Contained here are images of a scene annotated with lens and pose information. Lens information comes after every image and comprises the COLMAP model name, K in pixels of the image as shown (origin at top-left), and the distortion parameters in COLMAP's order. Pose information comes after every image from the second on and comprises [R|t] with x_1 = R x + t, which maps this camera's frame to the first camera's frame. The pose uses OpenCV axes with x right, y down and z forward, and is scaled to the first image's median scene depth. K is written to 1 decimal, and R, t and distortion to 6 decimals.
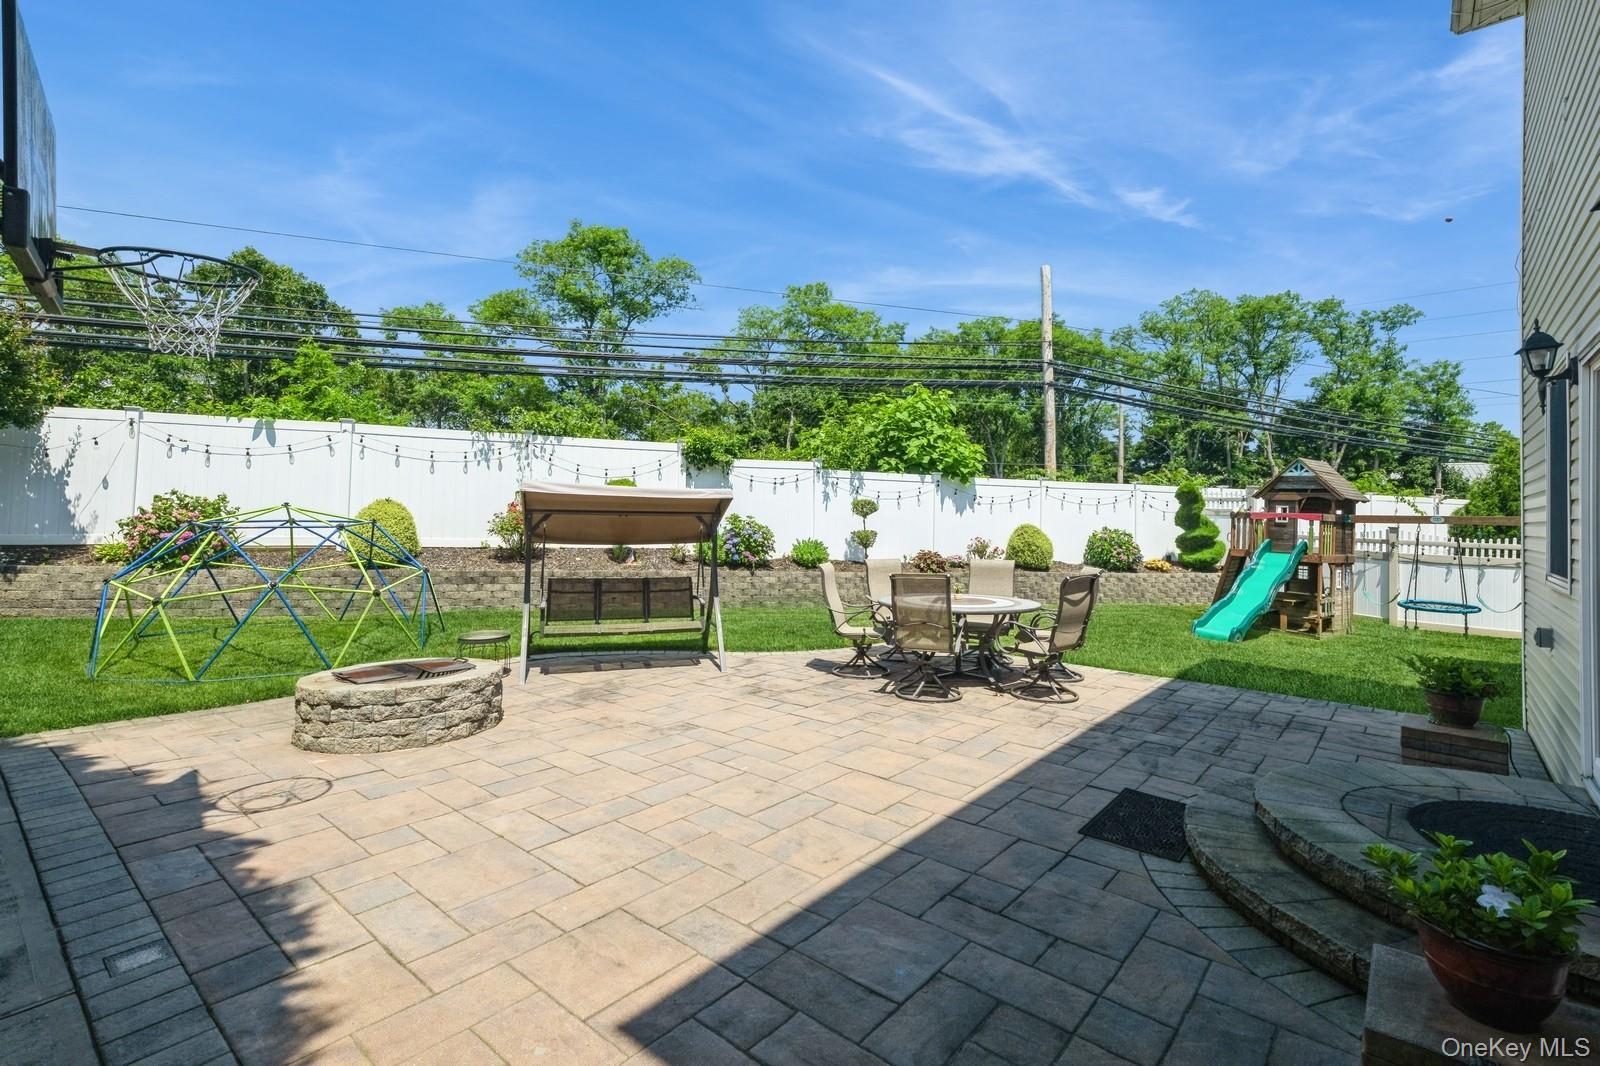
lens RADIAL K [[680.8, 0, 800.1], [0, 680.8, 496.7], [0, 0, 1]] dist [0.009000, 0.000070]
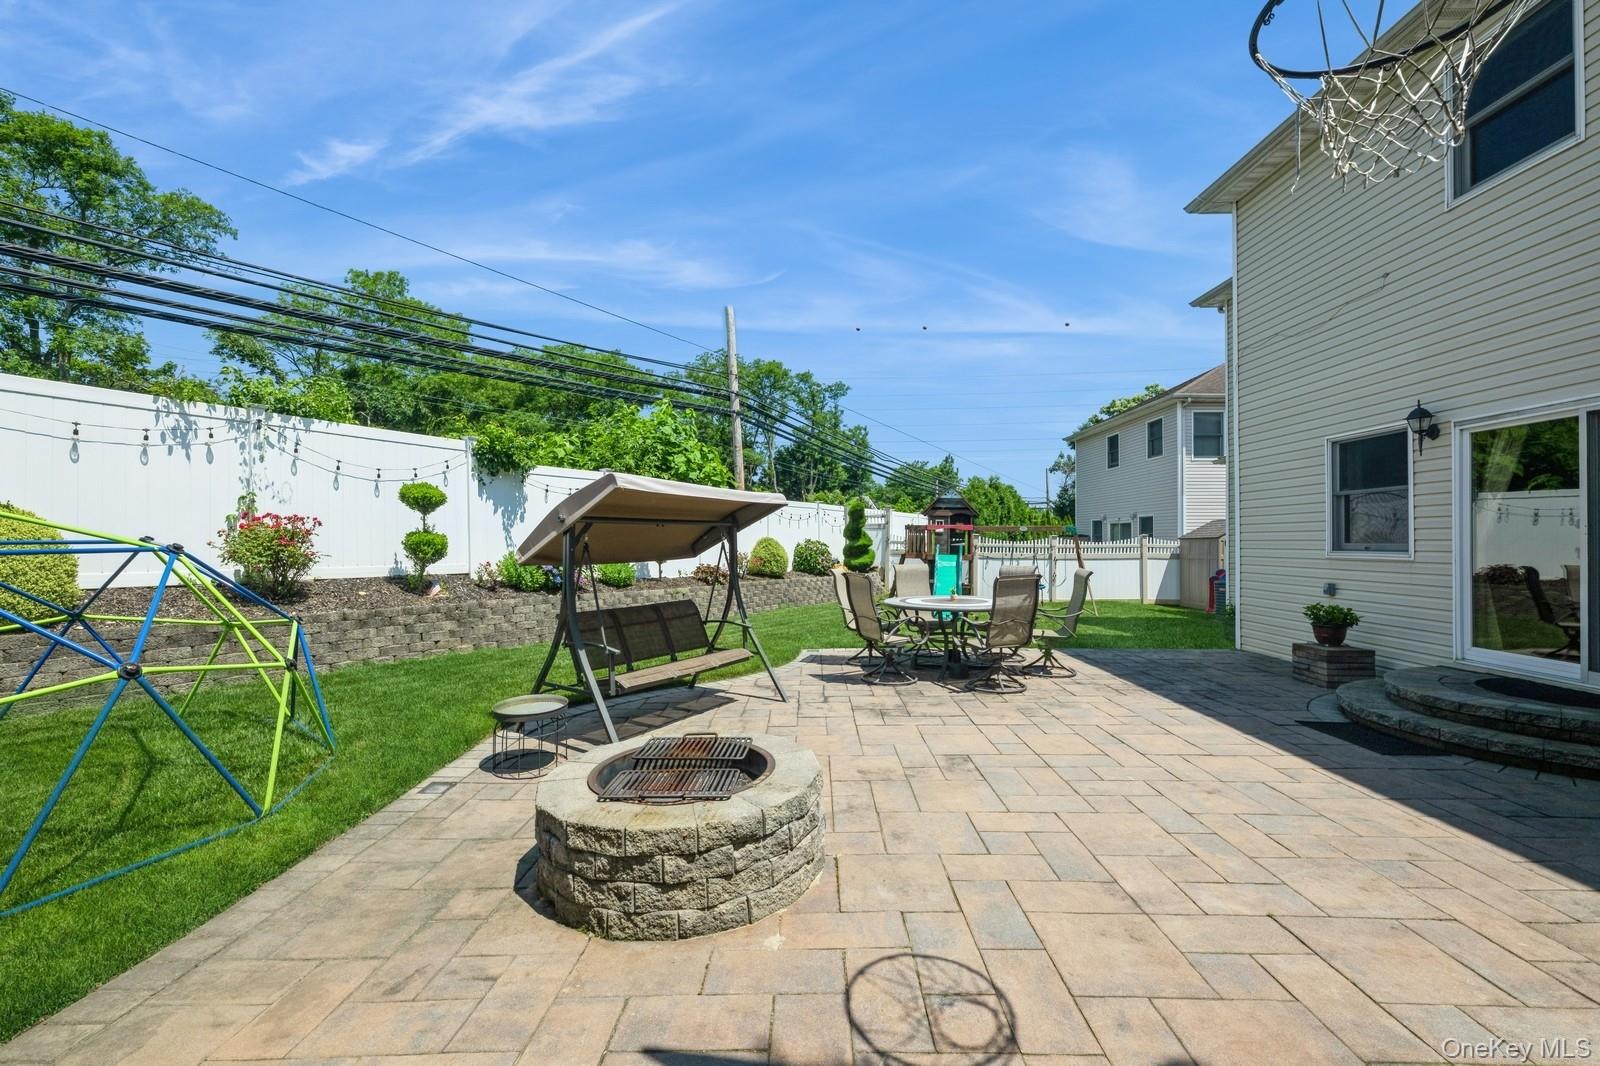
lens RADIAL K [[639.5, 0, 770.9], [0, 639.5, 535.8], [0, 0, 1]] dist [0.000261, 0.000064]
pose [[0.808323, -0.015619, 0.588531, -0.371675], [-0.000695, 0.999622, 0.027483, 0.012116], [-0.588738, -0.022624, 0.808007, 0.211752]]
